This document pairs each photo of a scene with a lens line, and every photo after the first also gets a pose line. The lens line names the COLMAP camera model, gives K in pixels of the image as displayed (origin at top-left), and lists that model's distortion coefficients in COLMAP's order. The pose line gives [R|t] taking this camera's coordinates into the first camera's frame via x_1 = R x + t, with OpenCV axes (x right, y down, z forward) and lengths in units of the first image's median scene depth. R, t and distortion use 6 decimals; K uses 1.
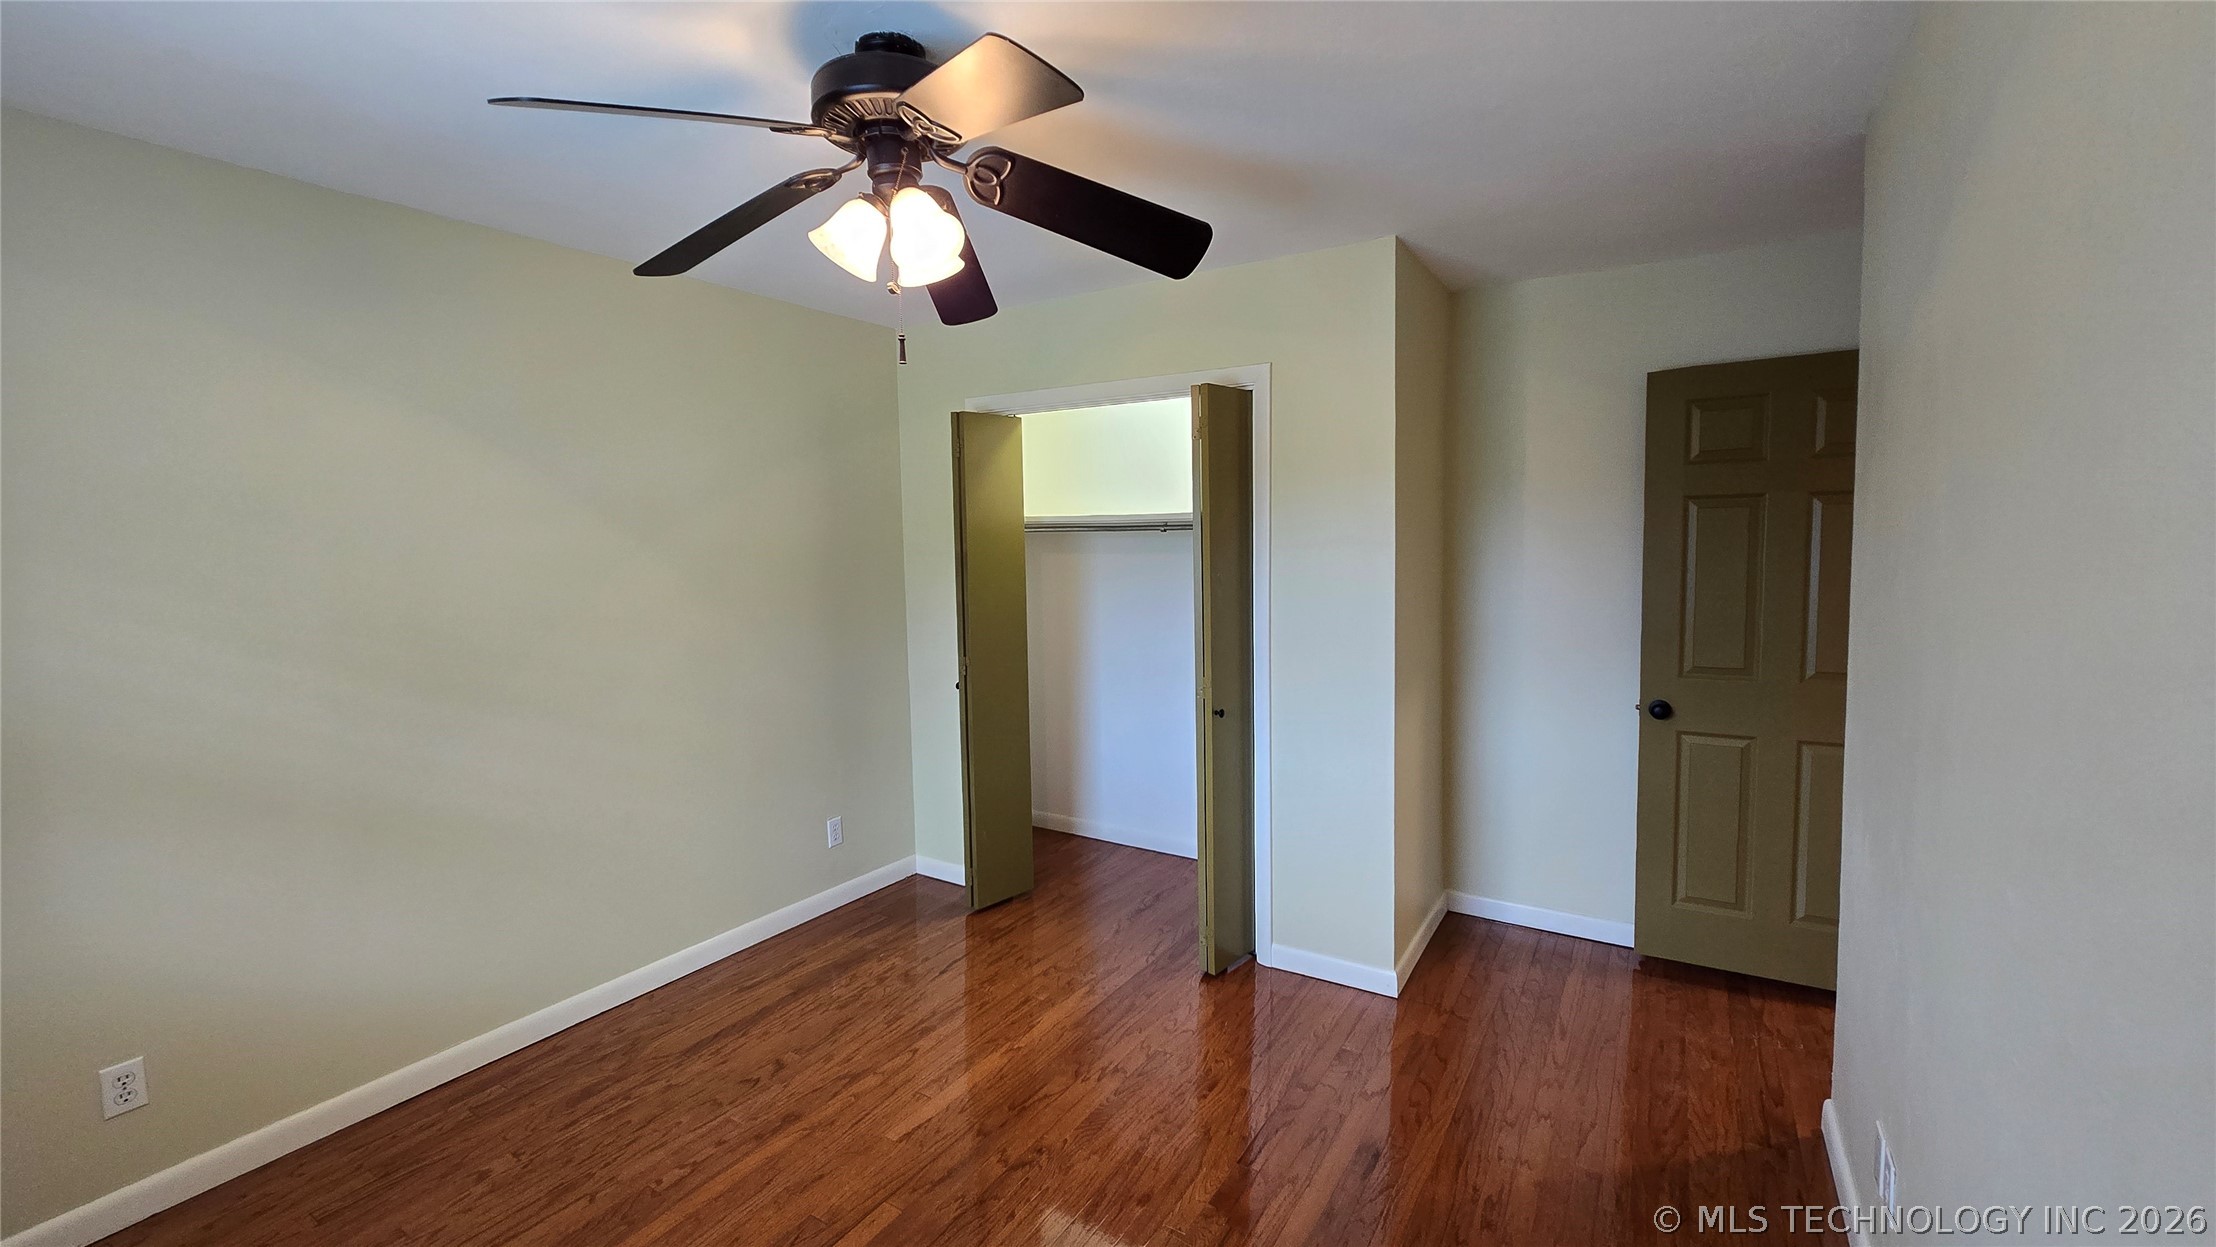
lens RADIAL K [[900.7, 0, 1096.4], [0, 900.7, 618.8], [0, 0, 1]] dist [0.000159, -0.000229]
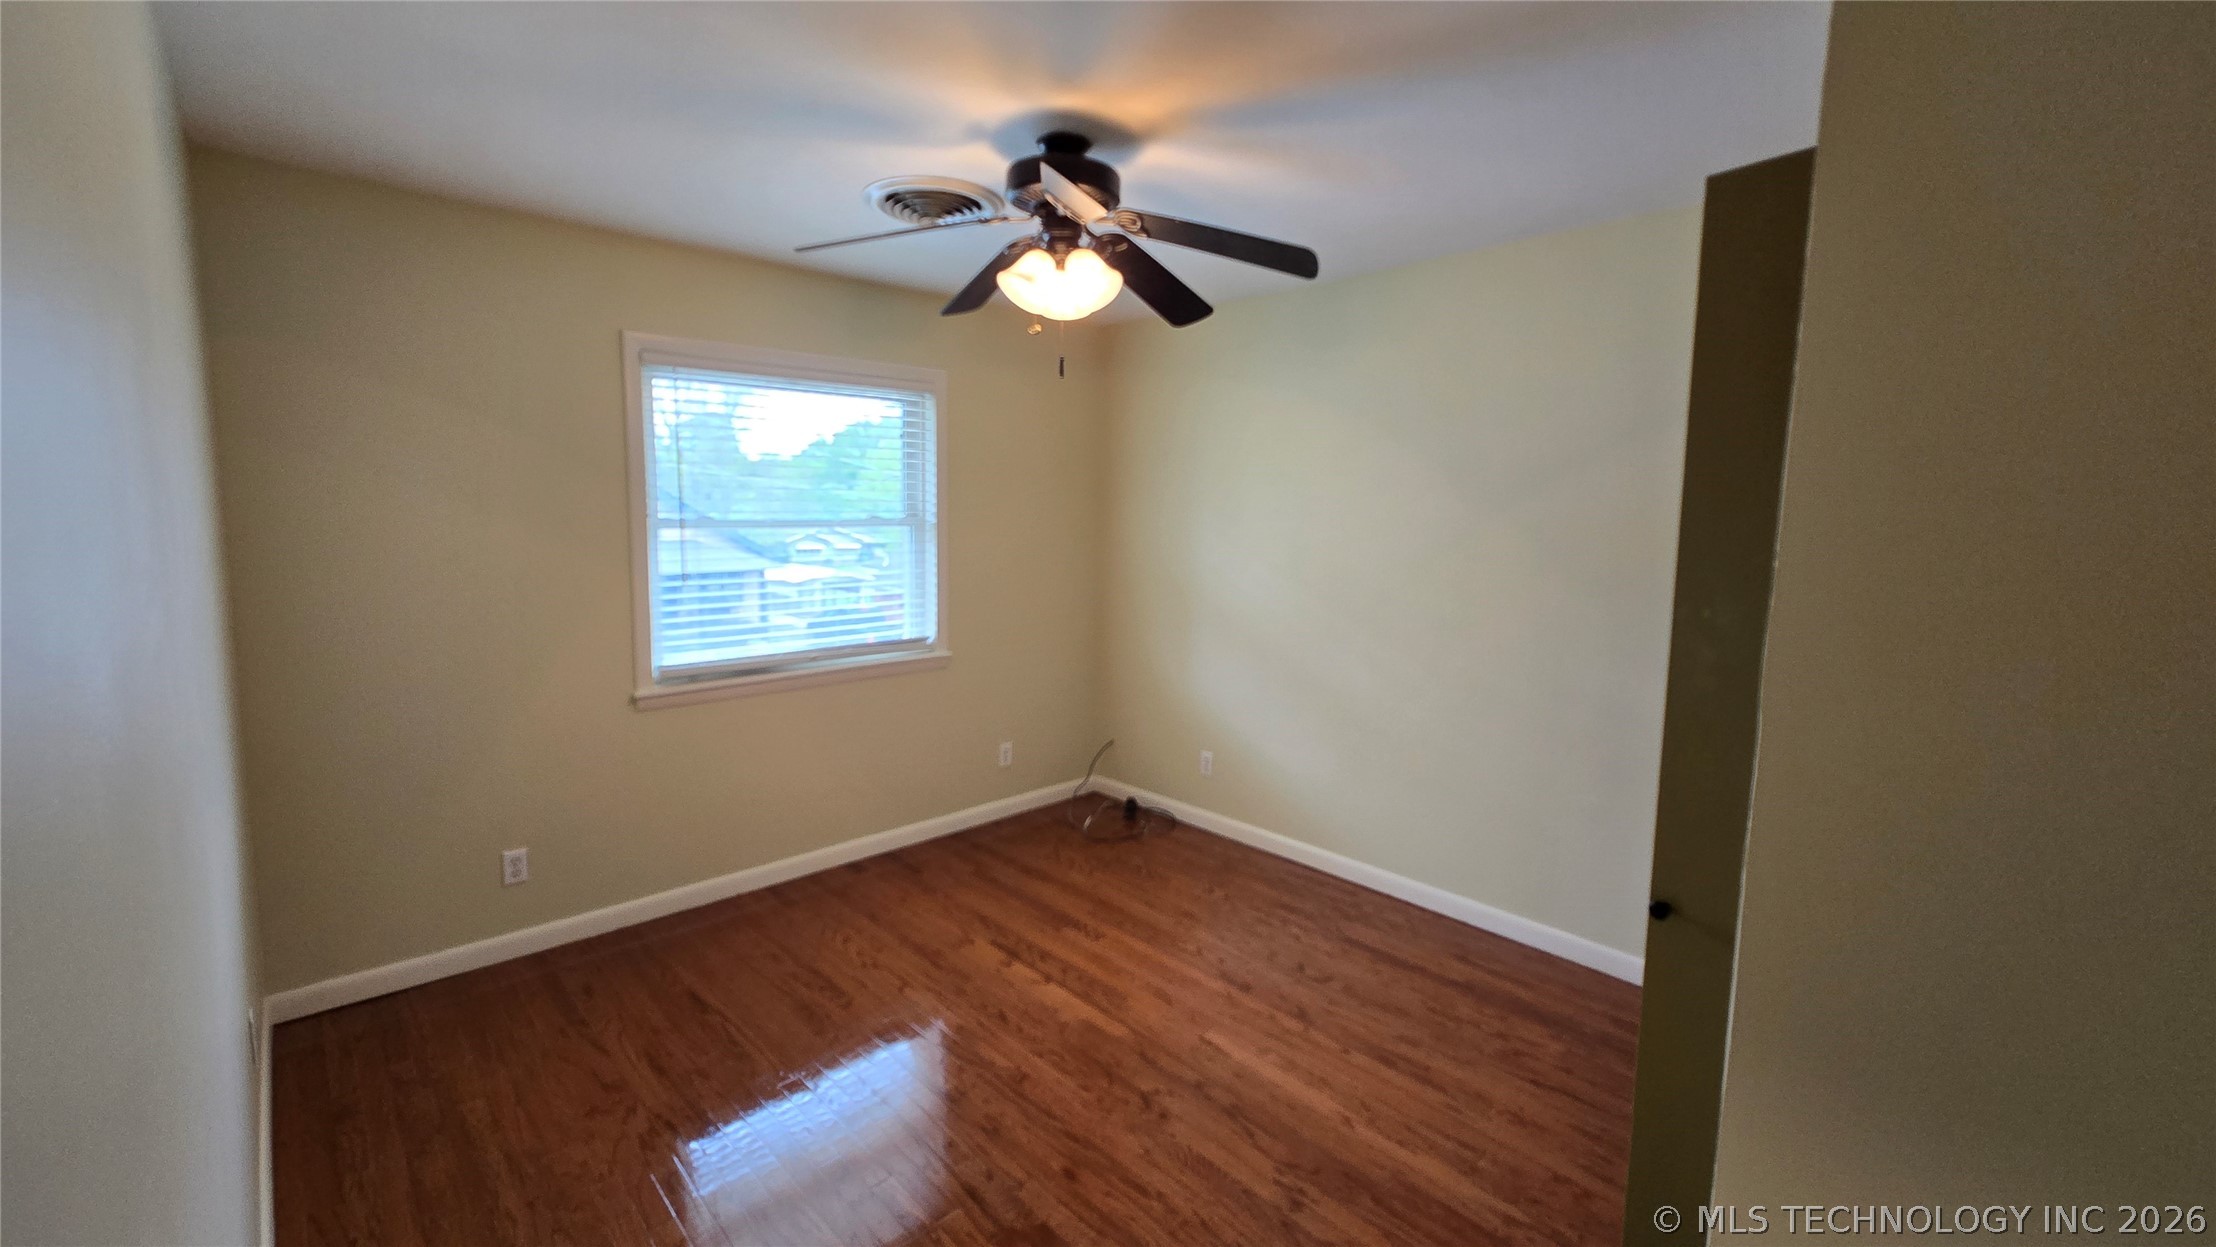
lens RADIAL K [[900.7, 0, 1118.2], [0, 900.7, 616.3], [0, 0, 1]] dist [0.000159, -0.000229]
pose [[-0.242167, 0.131947, -0.961221, 0.745390], [-0.097360, 0.982404, 0.159383, -0.105707], [0.965337, 0.132182, -0.225059, 0.966613]]
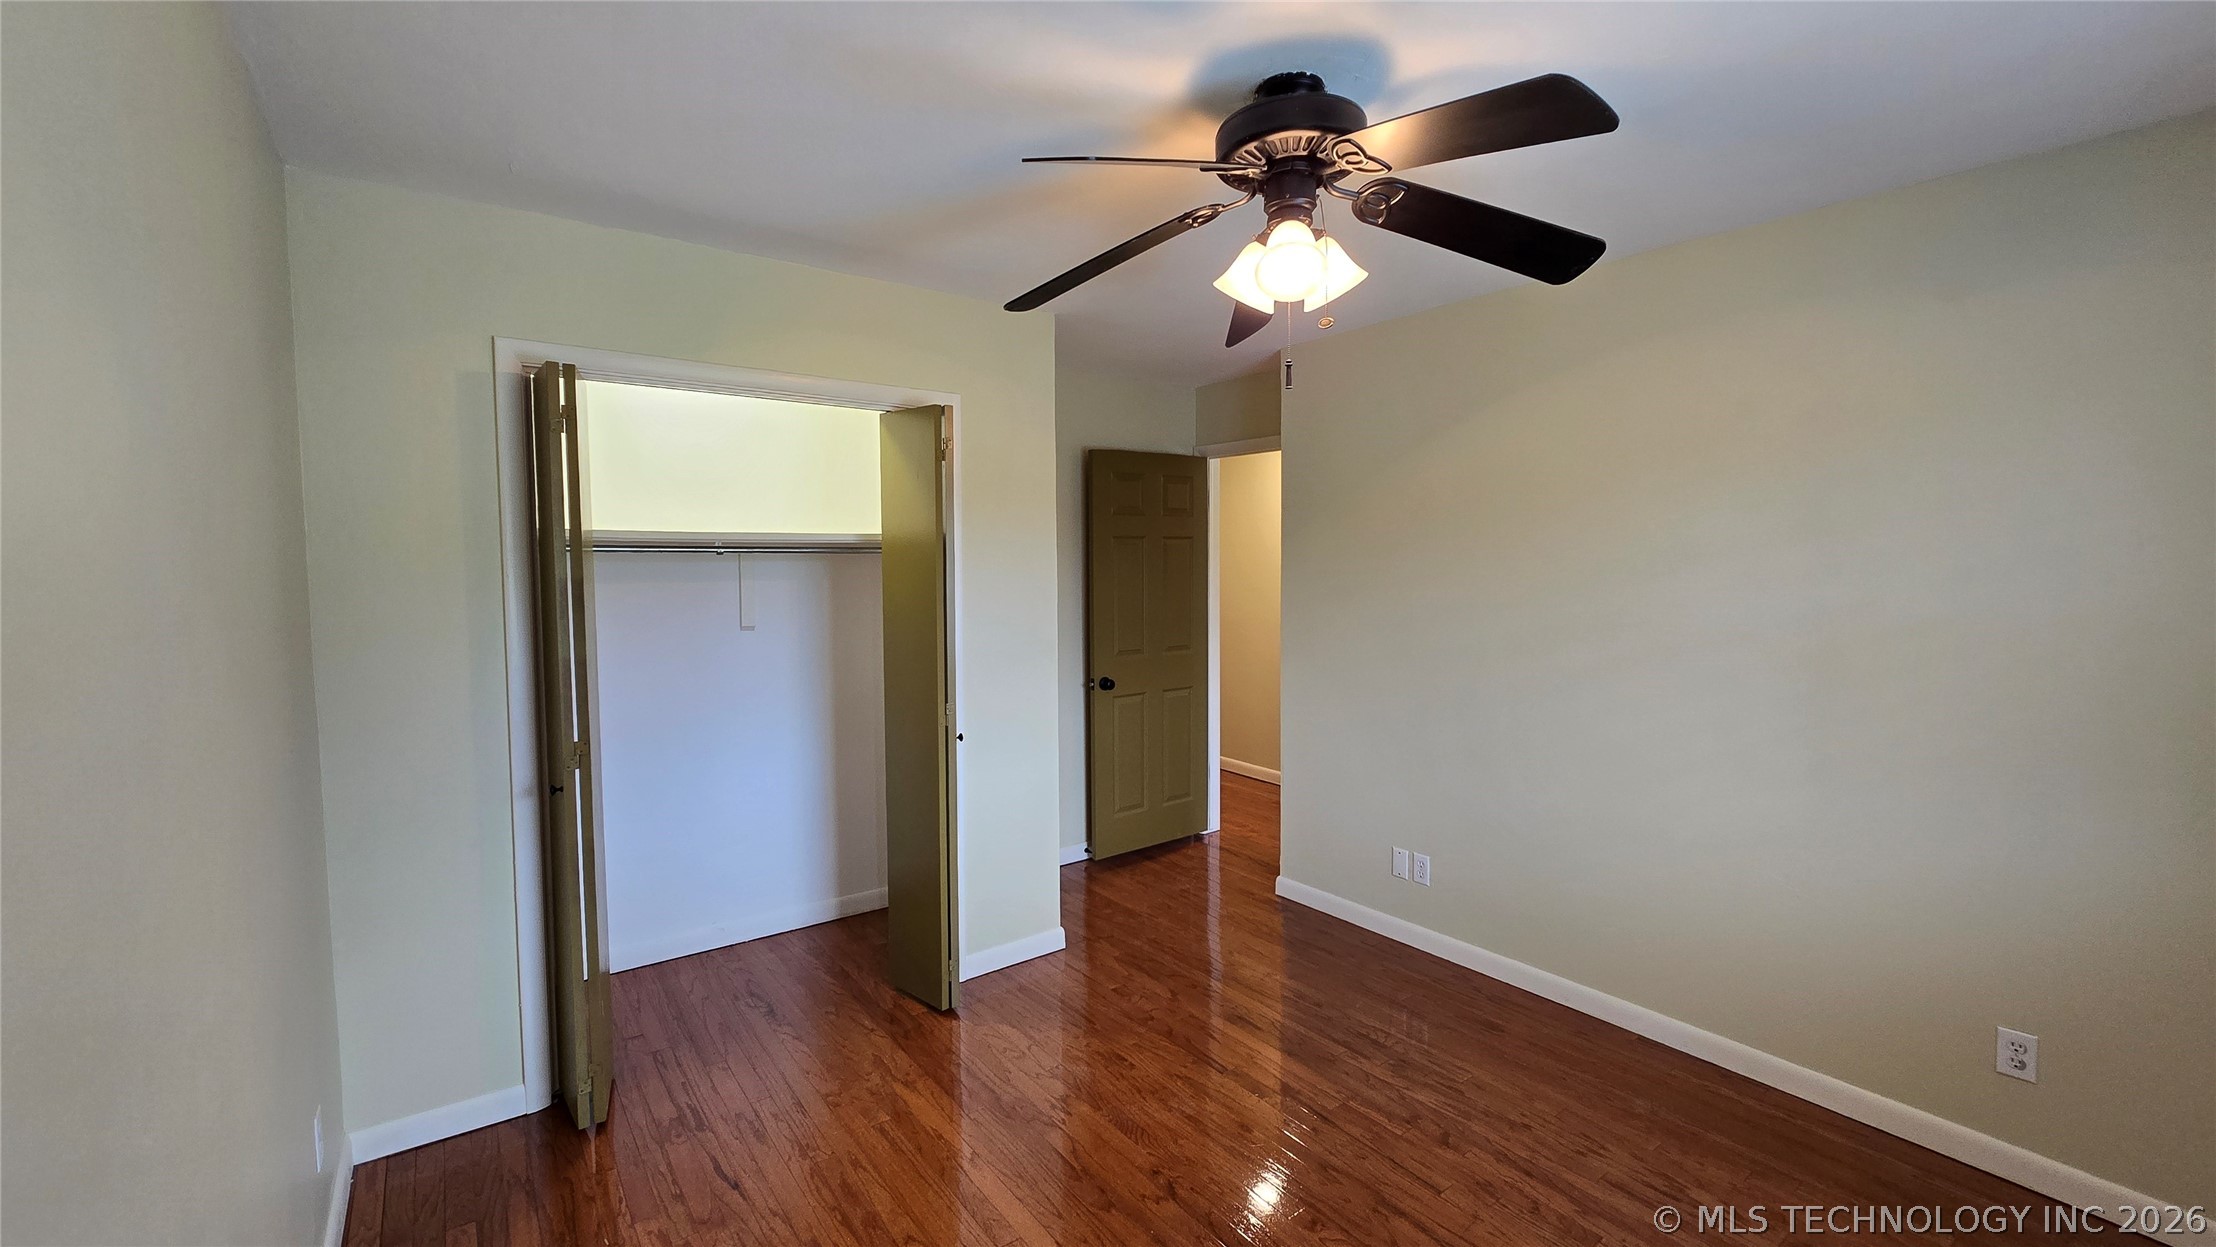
lens RADIAL K [[900.7, 0, 1111.7], [0, 900.7, 614.9], [0, 0, 1]] dist [0.000159, -0.000229]
pose [[0.356149, -0.045259, 0.933333, -0.856906], [0.083001, 0.996410, 0.016645, -0.037976], [-0.930736, 0.071540, 0.358627, 0.563821]]
